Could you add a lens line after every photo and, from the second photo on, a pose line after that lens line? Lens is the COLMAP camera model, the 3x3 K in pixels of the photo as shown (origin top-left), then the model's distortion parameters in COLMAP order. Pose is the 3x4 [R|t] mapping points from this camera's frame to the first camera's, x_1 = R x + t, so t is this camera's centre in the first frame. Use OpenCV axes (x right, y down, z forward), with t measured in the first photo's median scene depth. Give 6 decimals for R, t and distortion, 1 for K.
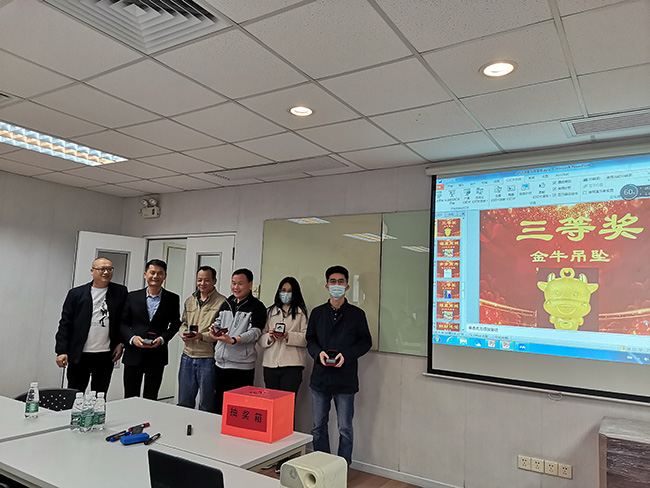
lens RADIAL K [[476.3, 0, 324.7], [0, 476.3, 245.0], [0, 0, 1]] dist [0.104946, -0.118002]
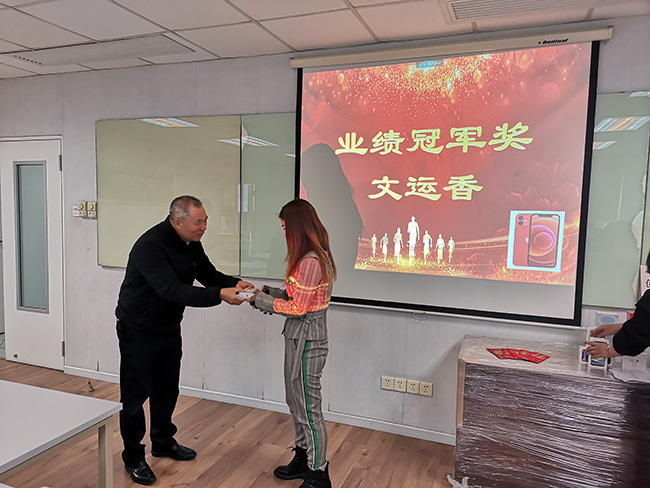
lens RADIAL K [[476.3, 0, 319.9], [0, 476.3, 241.7], [0, 0, 1]] dist [0.104946, -0.118002]
pose [[0.979119, -0.036812, 0.199928, 0.091678], [-0.000957, 0.982623, 0.185613, -0.005461], [-0.203287, -0.181928, 0.962069, 0.149229]]
